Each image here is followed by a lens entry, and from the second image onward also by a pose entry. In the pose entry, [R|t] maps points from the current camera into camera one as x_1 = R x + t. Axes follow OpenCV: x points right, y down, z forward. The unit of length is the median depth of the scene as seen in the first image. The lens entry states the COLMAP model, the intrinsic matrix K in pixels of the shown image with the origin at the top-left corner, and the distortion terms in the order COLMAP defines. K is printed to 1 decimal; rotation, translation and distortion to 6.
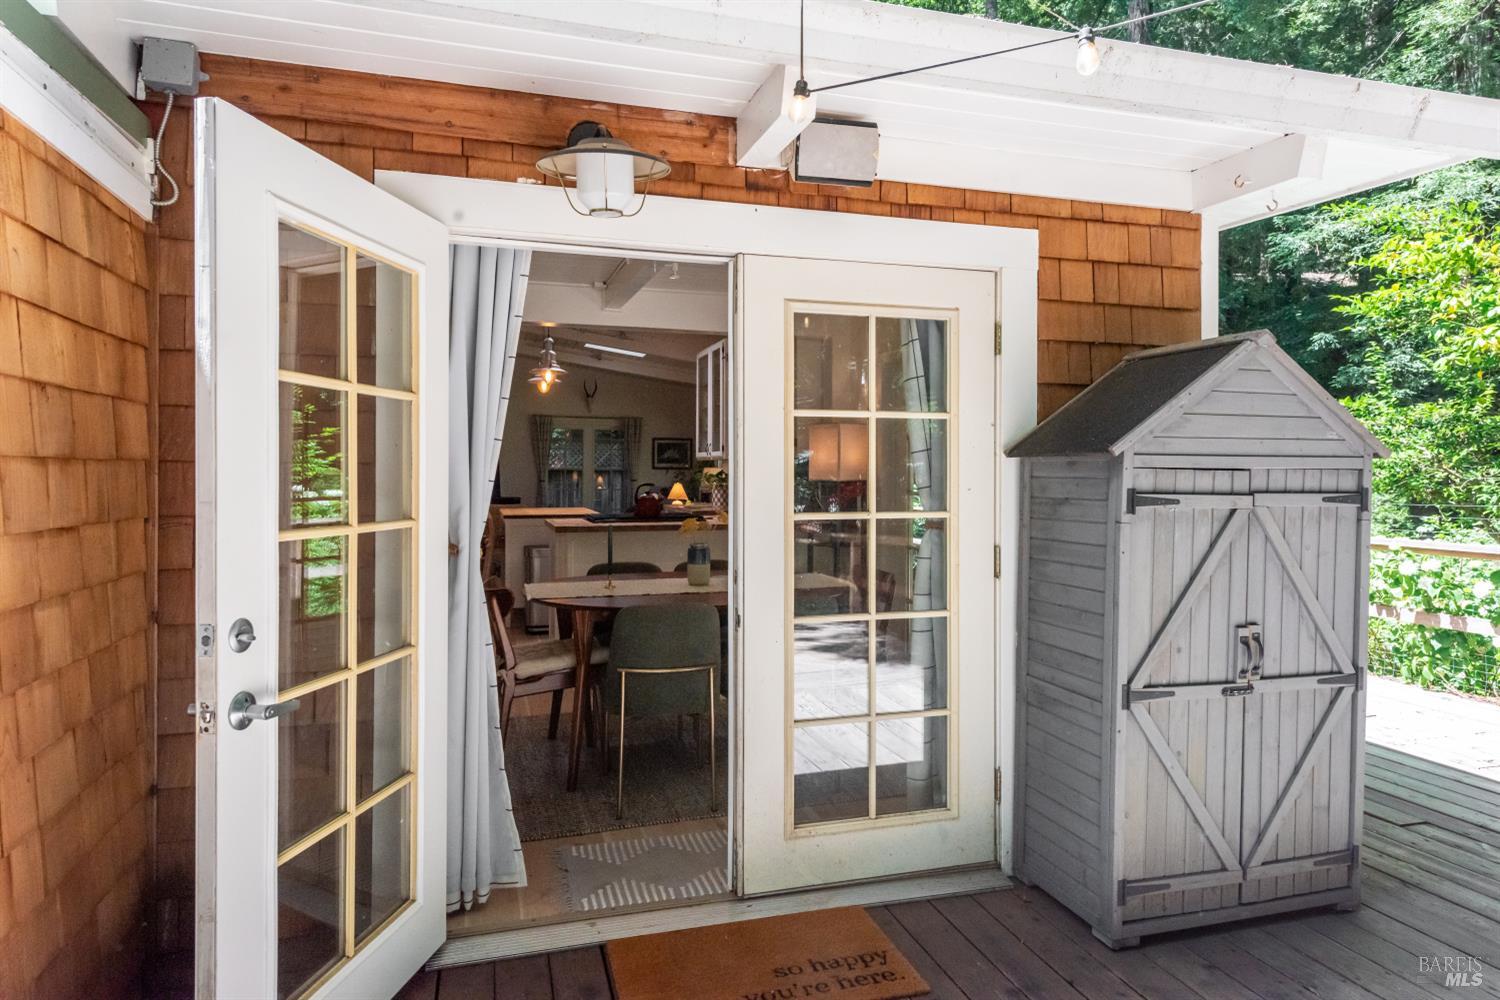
lens RADIAL K [[931.2, 0, 756.0], [0, 931.2, 494.4], [0, 0, 1]] dist [0.019338, -0.008277]
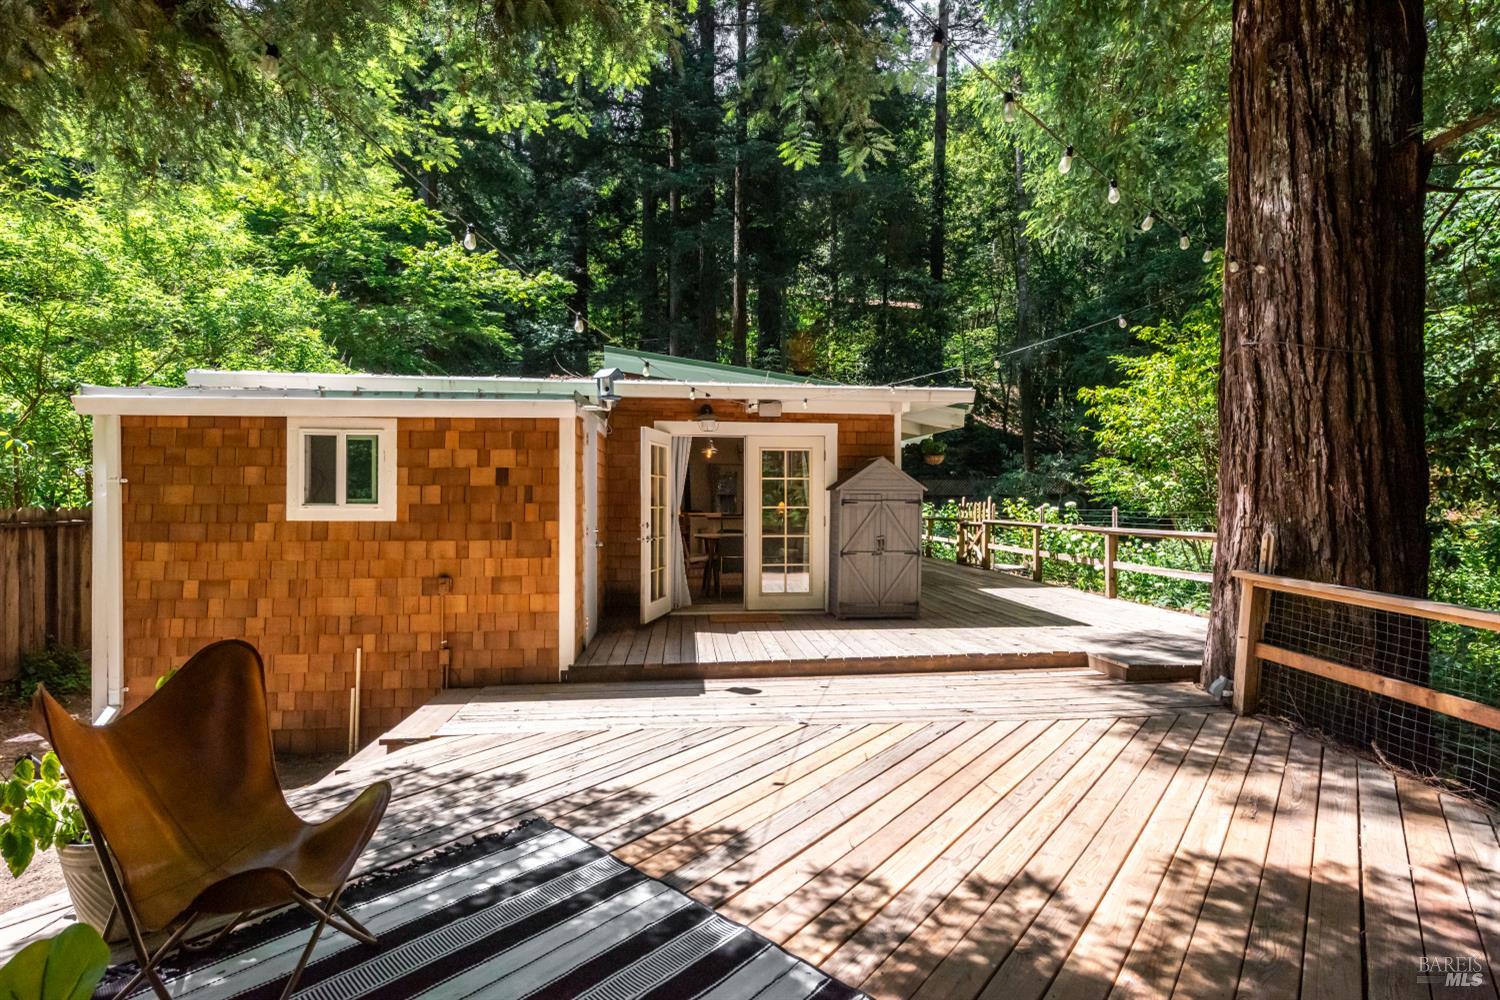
lens RADIAL K [[705.3, 0, 750.7], [0, 705.3, 497.6], [0, 0, 1]] dist [0.002930, -0.001276]
pose [[0.980949, 0.002152, -0.194253, 0.523082], [-0.004792, 0.999902, -0.013122, 0.023391], [0.194206, 0.013803, 0.980864, -1.678229]]
